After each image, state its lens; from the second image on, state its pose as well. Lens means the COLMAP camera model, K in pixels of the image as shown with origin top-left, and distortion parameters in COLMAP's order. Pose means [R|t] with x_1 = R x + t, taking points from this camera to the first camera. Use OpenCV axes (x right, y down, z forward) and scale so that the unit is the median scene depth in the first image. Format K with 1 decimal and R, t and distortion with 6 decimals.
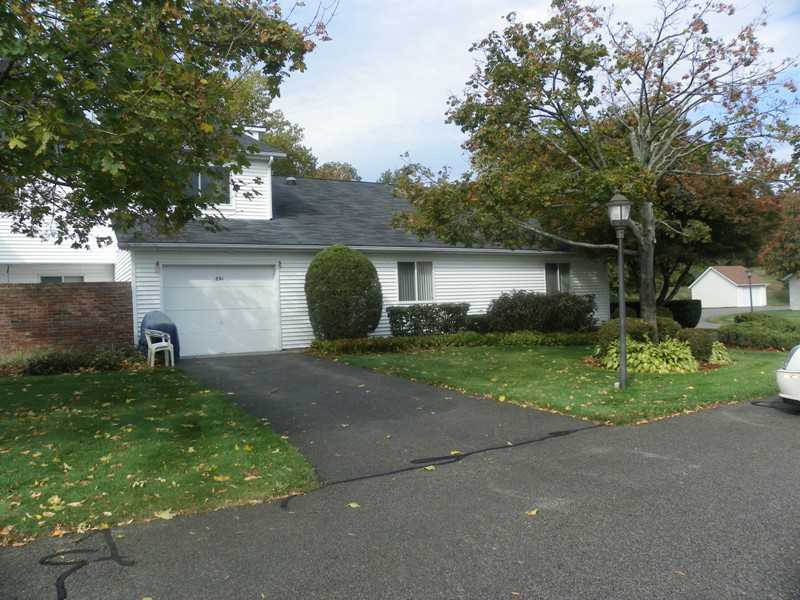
lens RADIAL K [[607.9, 0, 397.7], [0, 607.9, 297.7], [0, 0, 1]] dist [-0.161135, 0.106356]
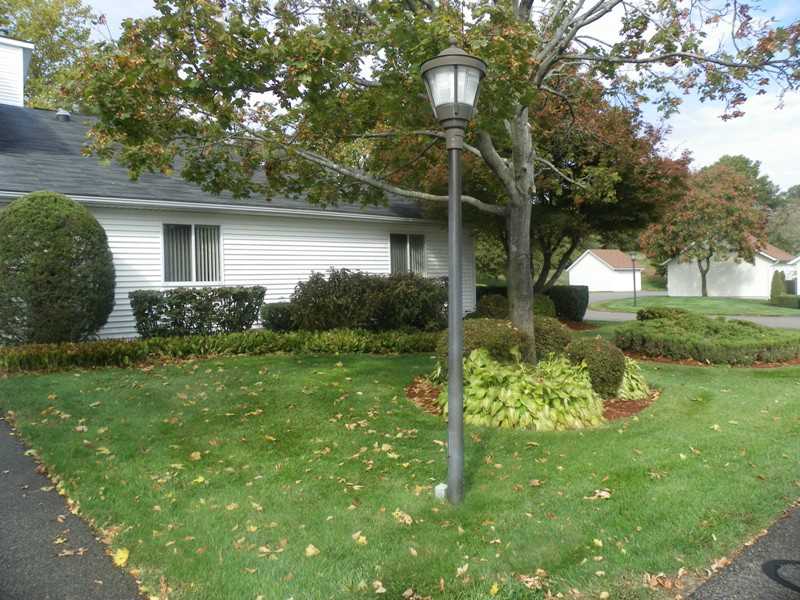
lens RADIAL K [[607.9, 0, 397.7], [0, 607.9, 297.7], [0, 0, 1]] dist [-0.161135, 0.106356]
pose [[0.981802, 0.010682, 0.189607, 0.144937], [-0.017438, 0.999270, 0.033998, -0.004583], [-0.189106, -0.036686, 0.981271, 0.332518]]
